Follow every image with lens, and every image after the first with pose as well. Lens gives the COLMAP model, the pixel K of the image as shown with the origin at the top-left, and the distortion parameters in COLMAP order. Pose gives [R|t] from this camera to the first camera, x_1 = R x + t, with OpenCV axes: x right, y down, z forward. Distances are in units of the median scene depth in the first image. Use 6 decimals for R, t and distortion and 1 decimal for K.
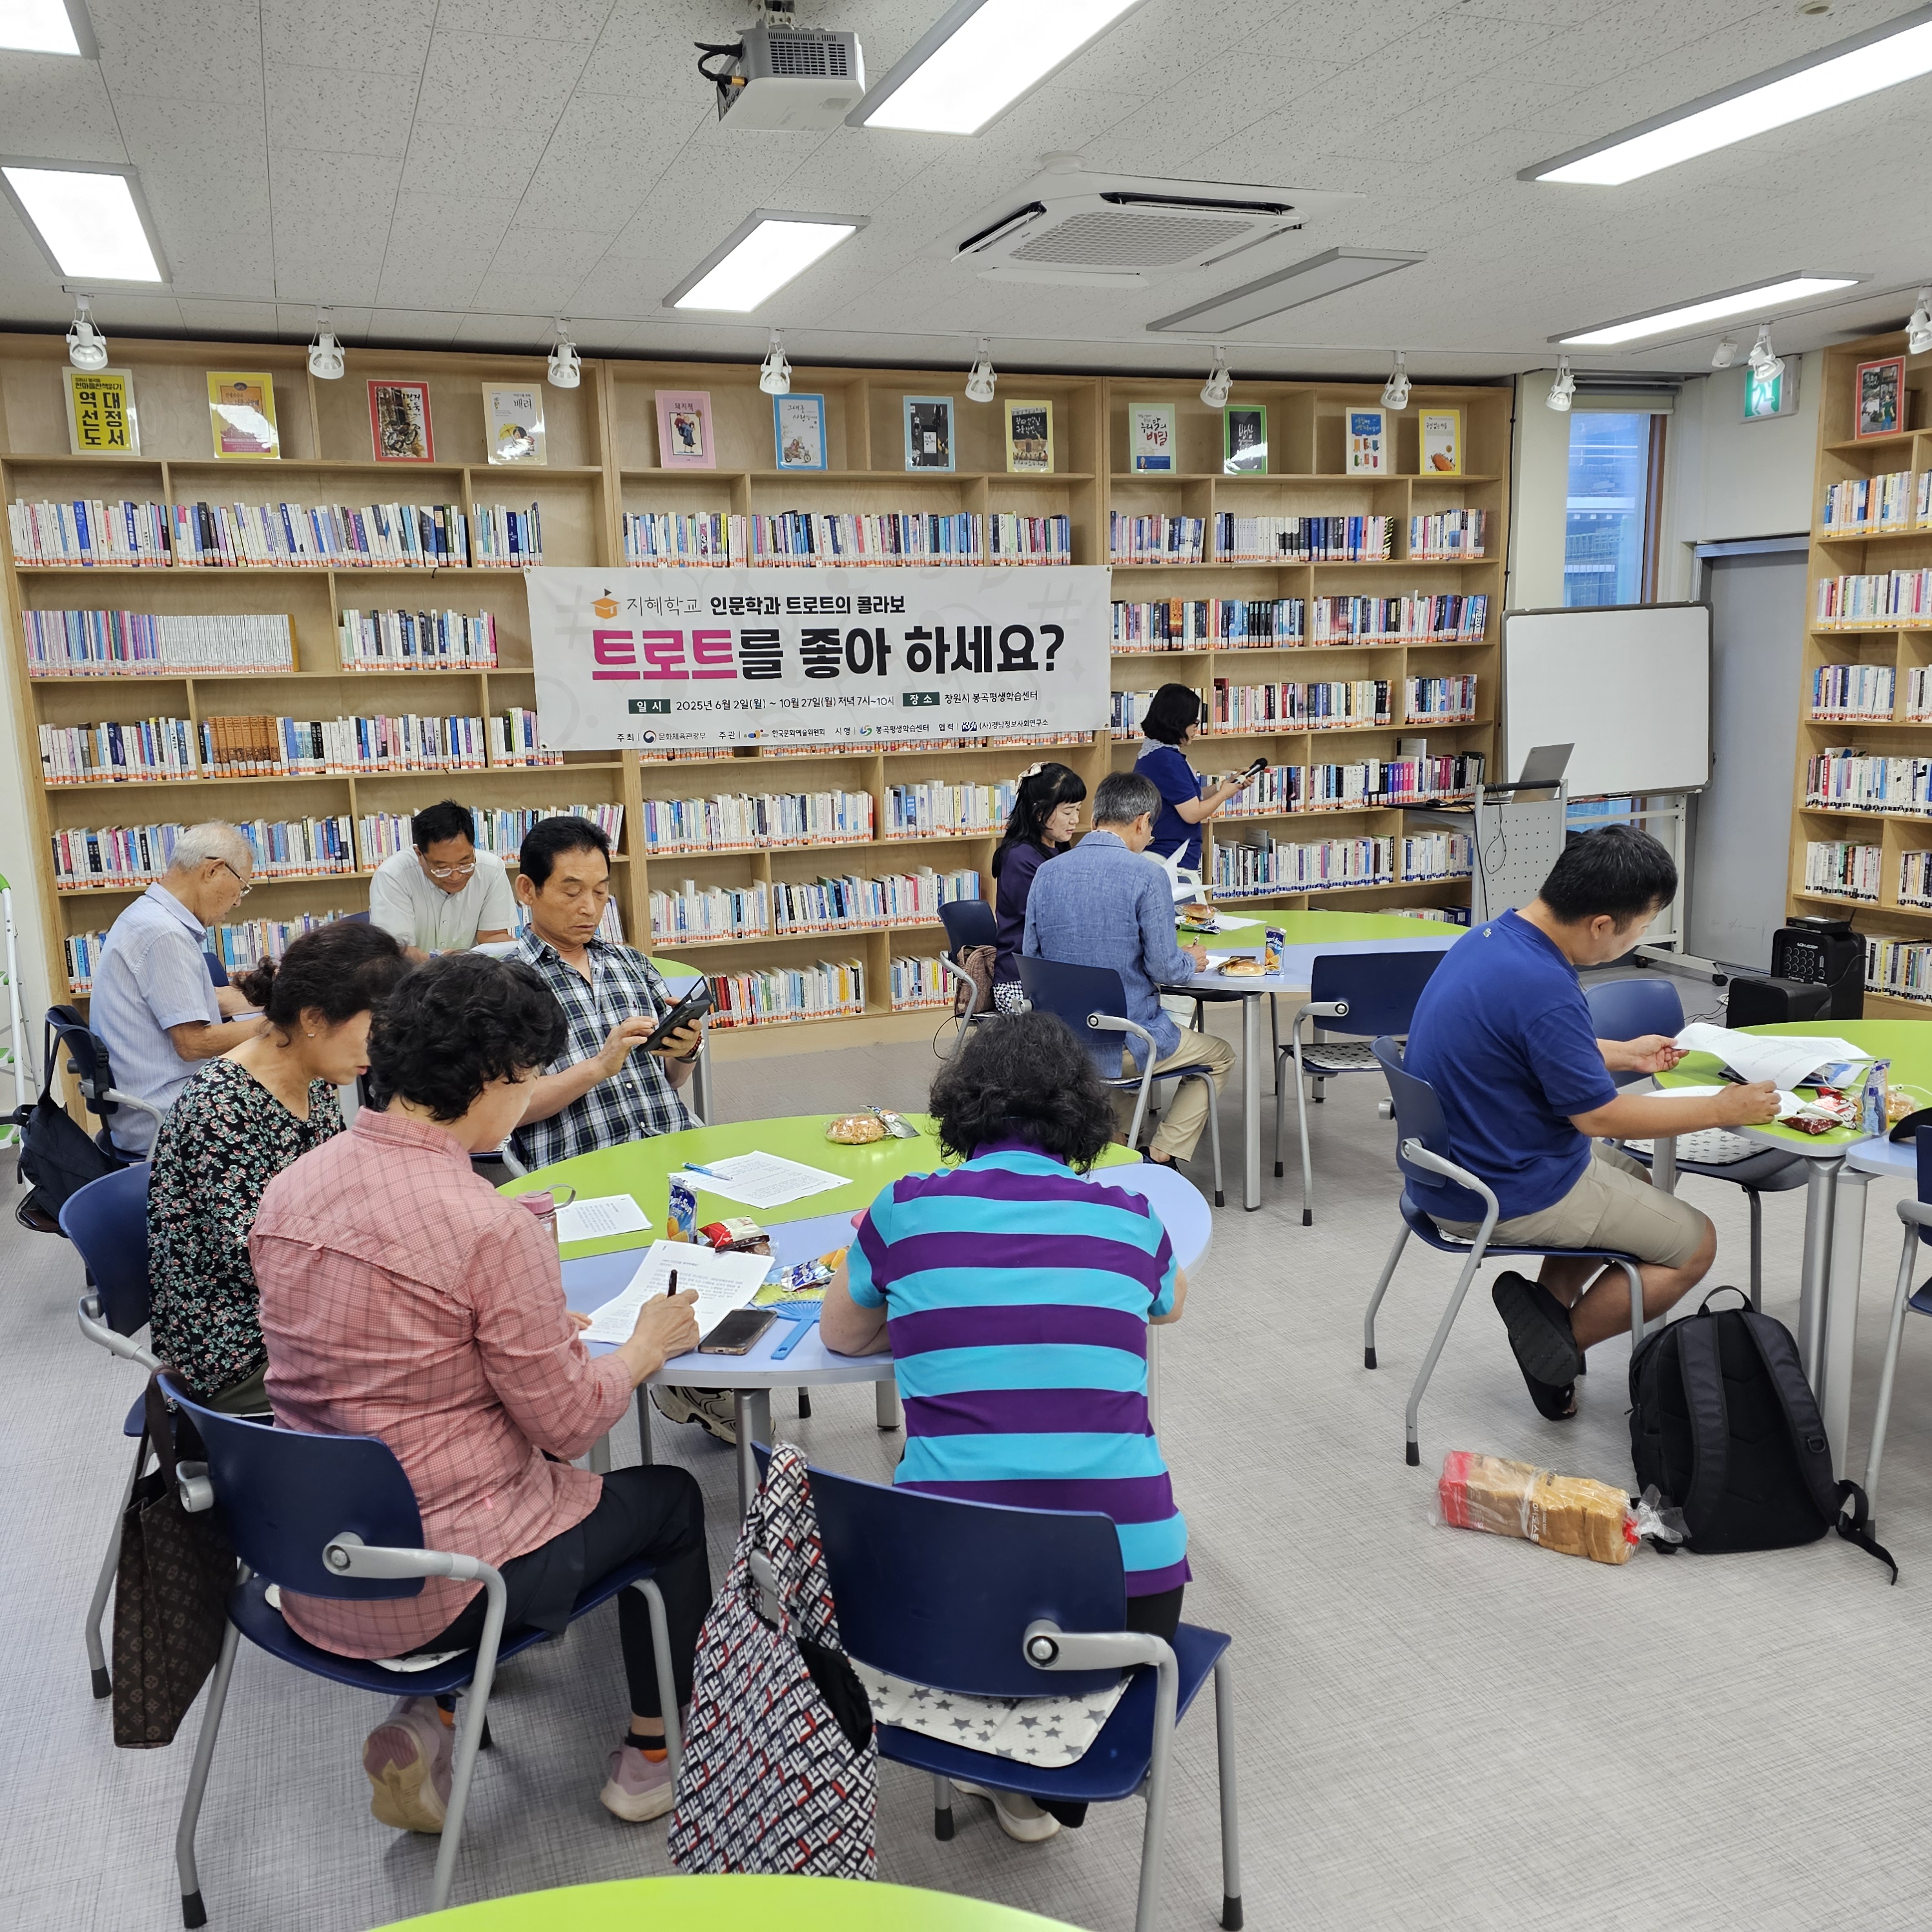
lens RADIAL K [[1682.6, 0, 966.0], [0, 1682.6, 966.0], [0, 0, 1]] dist [0.136143, -0.213965]
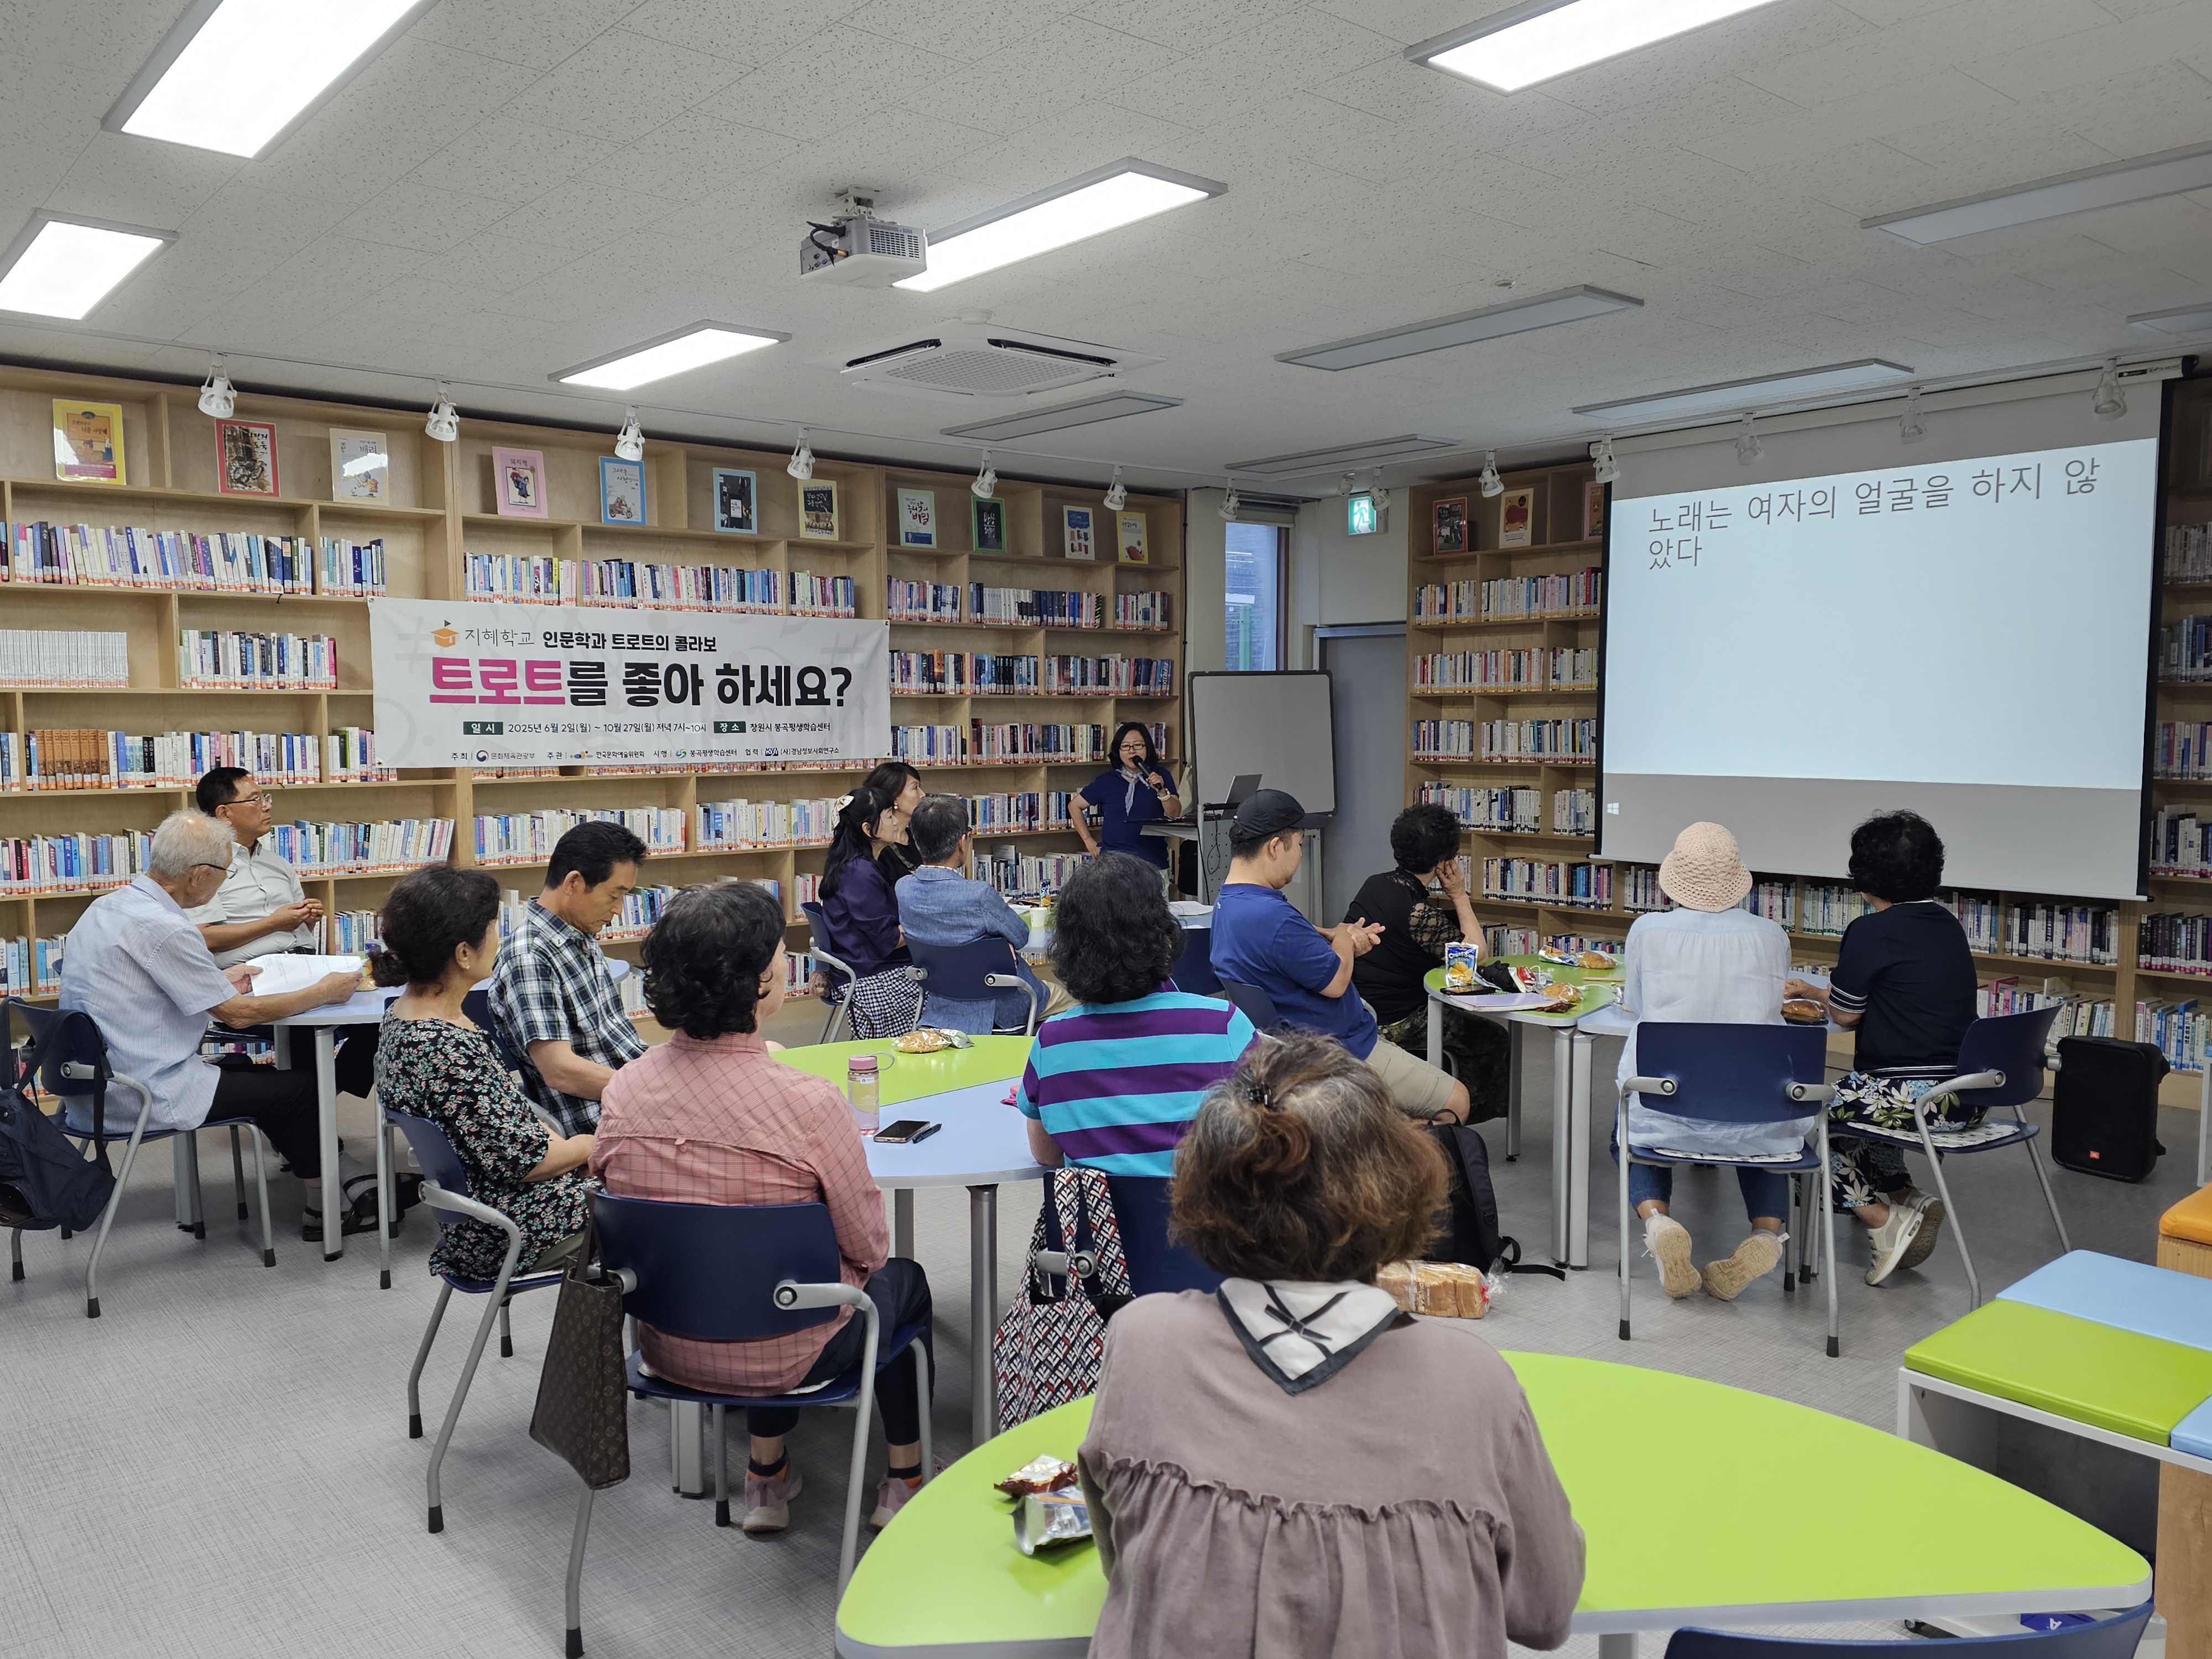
lens RADIAL K [[1635.0, 0, 1110.2], [0, 1635.0, 837.3], [0, 0, 1]] dist [0.089518, -0.100999]
pose [[0.942198, -0.002131, 0.335049, -0.159325], [0.038378, 0.994085, -0.101600, 0.036682], [-0.332850, 0.108586, 0.936707, -0.104712]]
